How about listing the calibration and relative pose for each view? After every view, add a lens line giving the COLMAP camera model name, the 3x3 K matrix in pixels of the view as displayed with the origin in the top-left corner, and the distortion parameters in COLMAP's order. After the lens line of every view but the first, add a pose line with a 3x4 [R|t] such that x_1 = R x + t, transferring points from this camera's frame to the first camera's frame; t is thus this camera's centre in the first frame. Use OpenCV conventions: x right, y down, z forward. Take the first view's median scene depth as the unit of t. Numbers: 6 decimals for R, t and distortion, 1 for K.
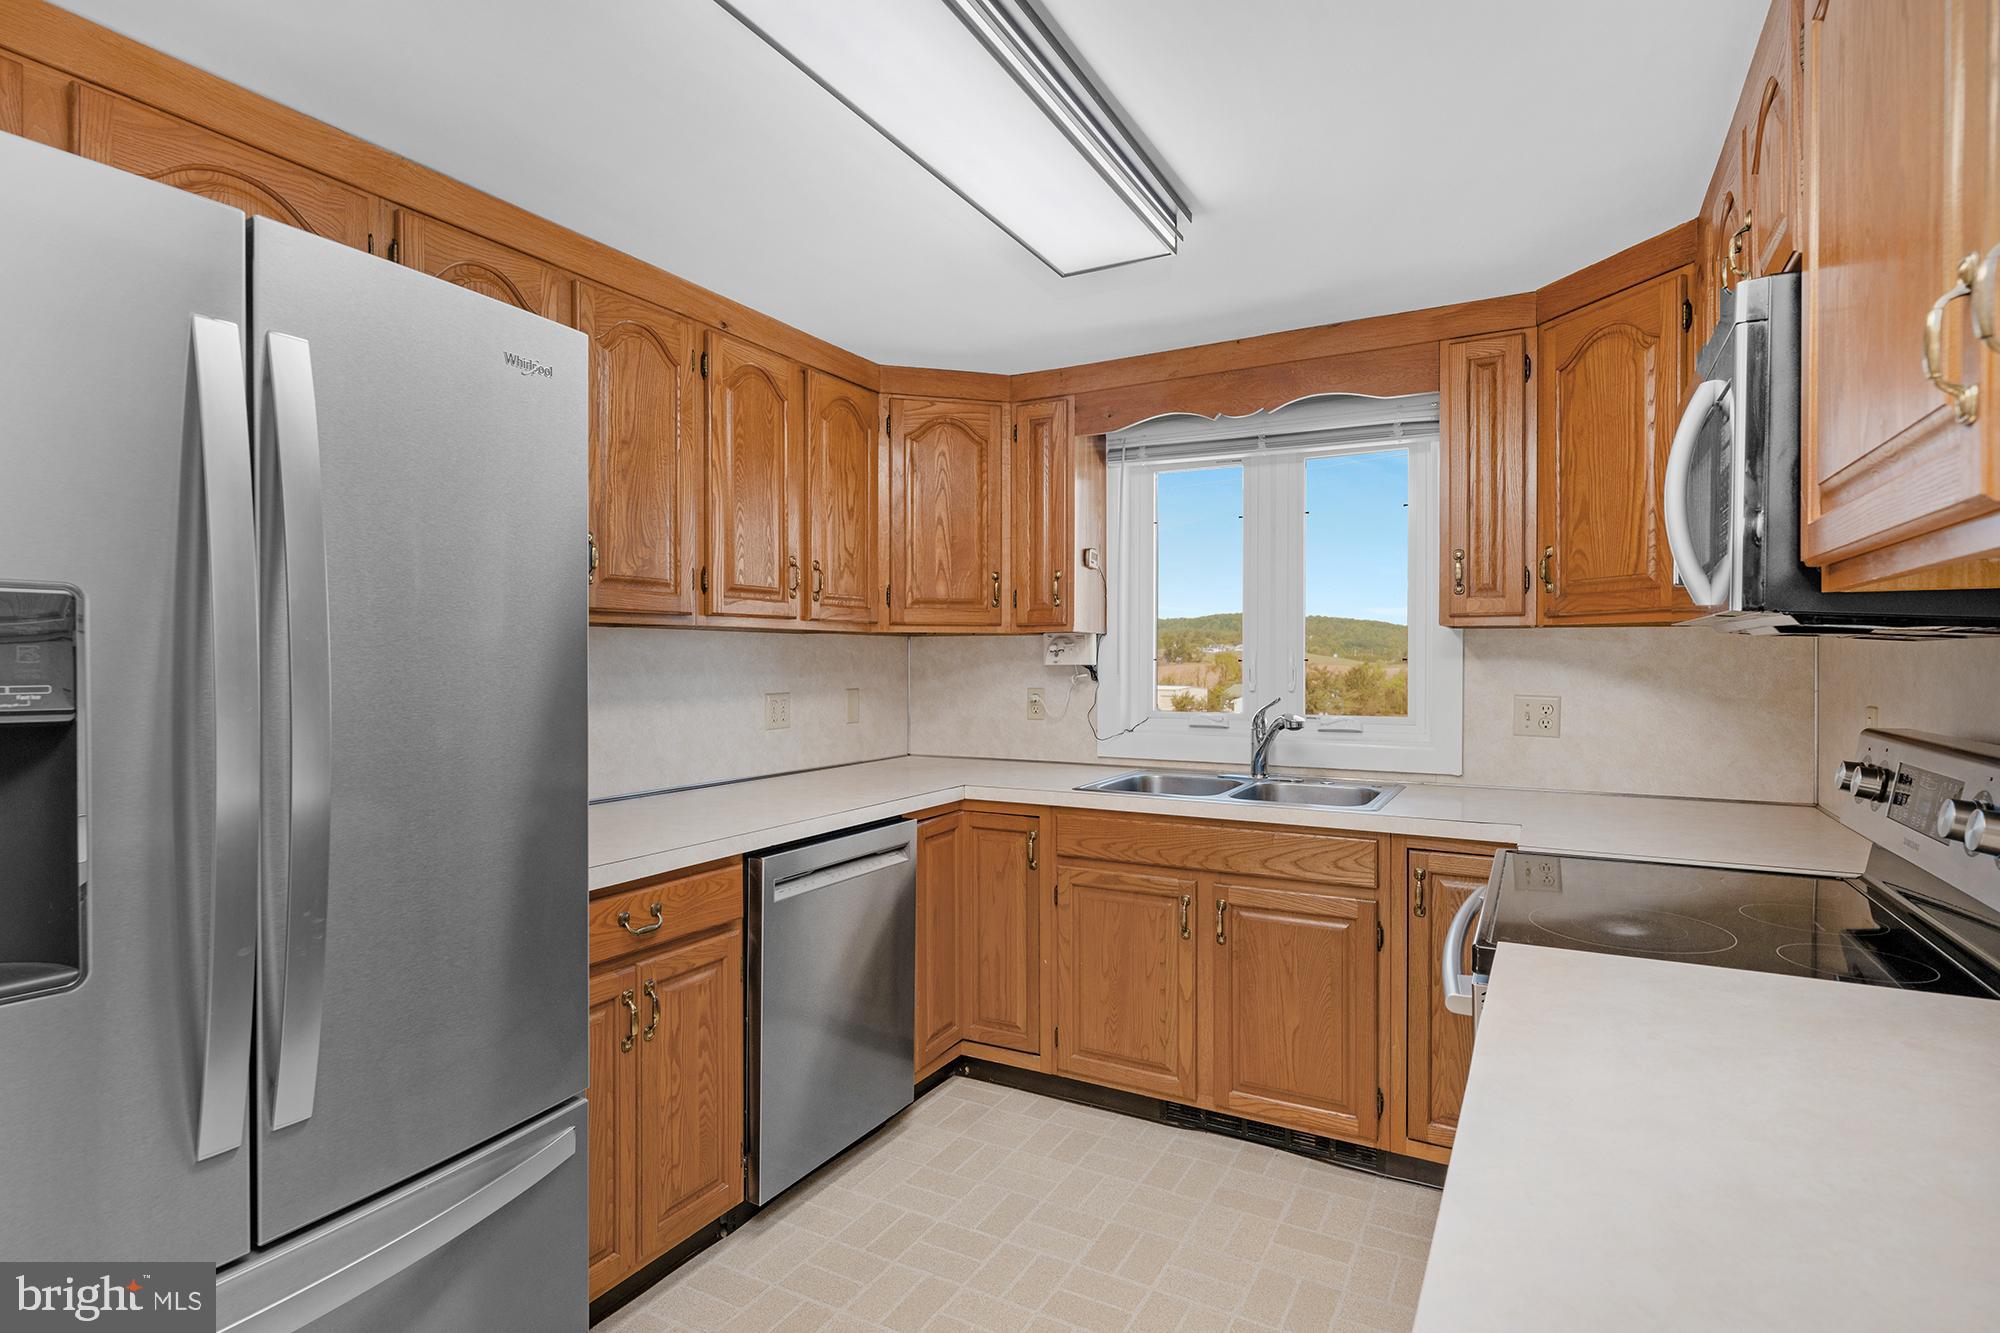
lens RADIAL K [[995.6, 0, 1003.8], [0, 995.6, 665.3], [0, 0, 1]] dist [-0.004502, 0.002203]
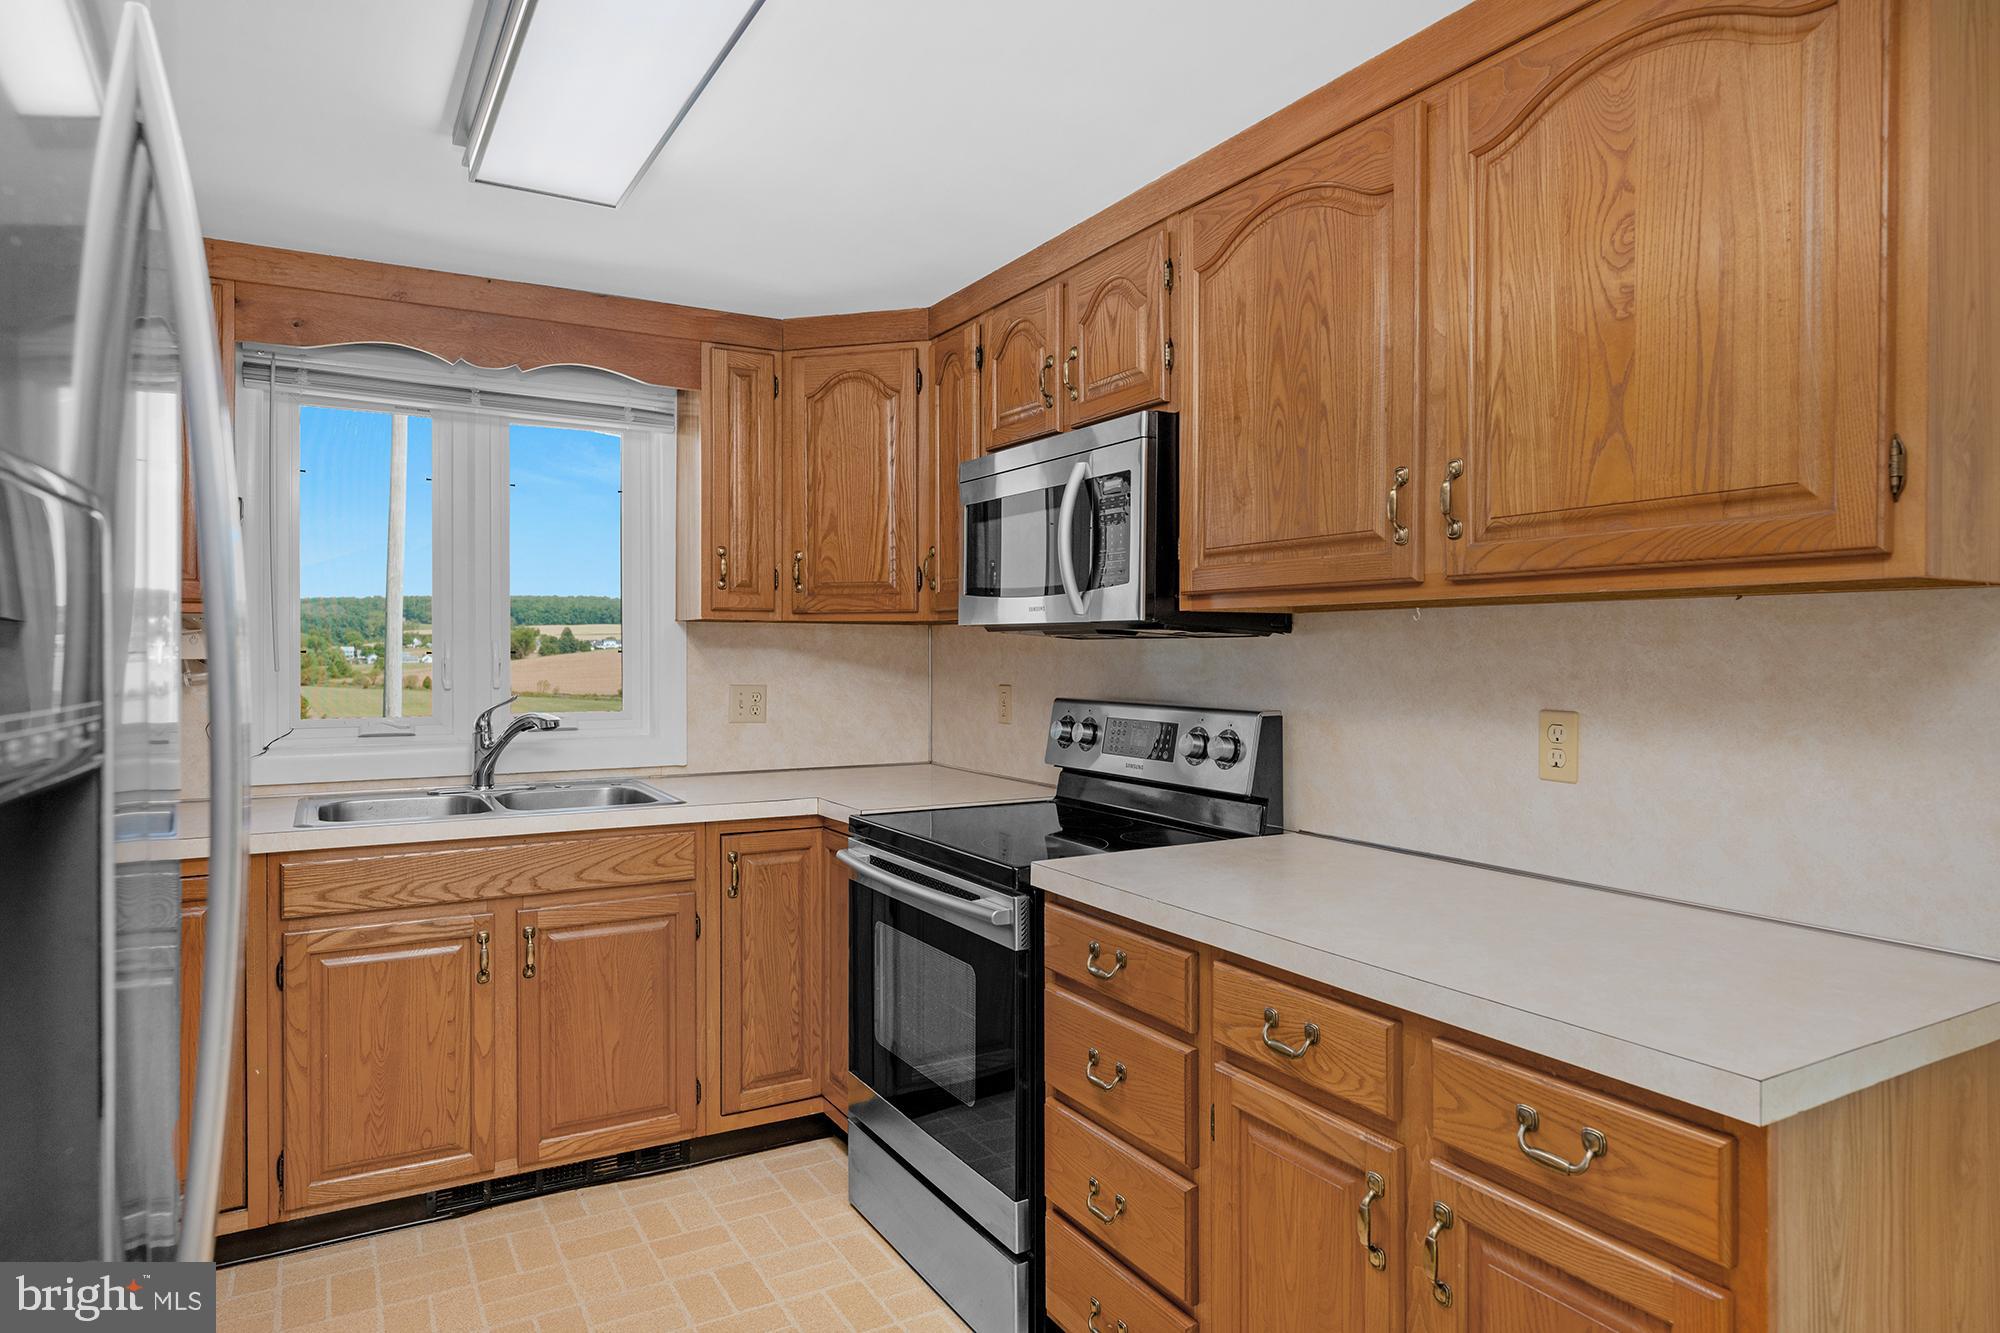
lens RADIAL K [[1182.8, 0, 999.7], [0, 1182.8, 658.5], [0, 0, 1]] dist [0.002386, -0.002958]
pose [[0.514360, -0.004368, 0.857563, -0.442567], [0.004814, 0.999986, 0.002206, 0.000021], [-0.857561, 0.002993, 0.514373, 0.106545]]
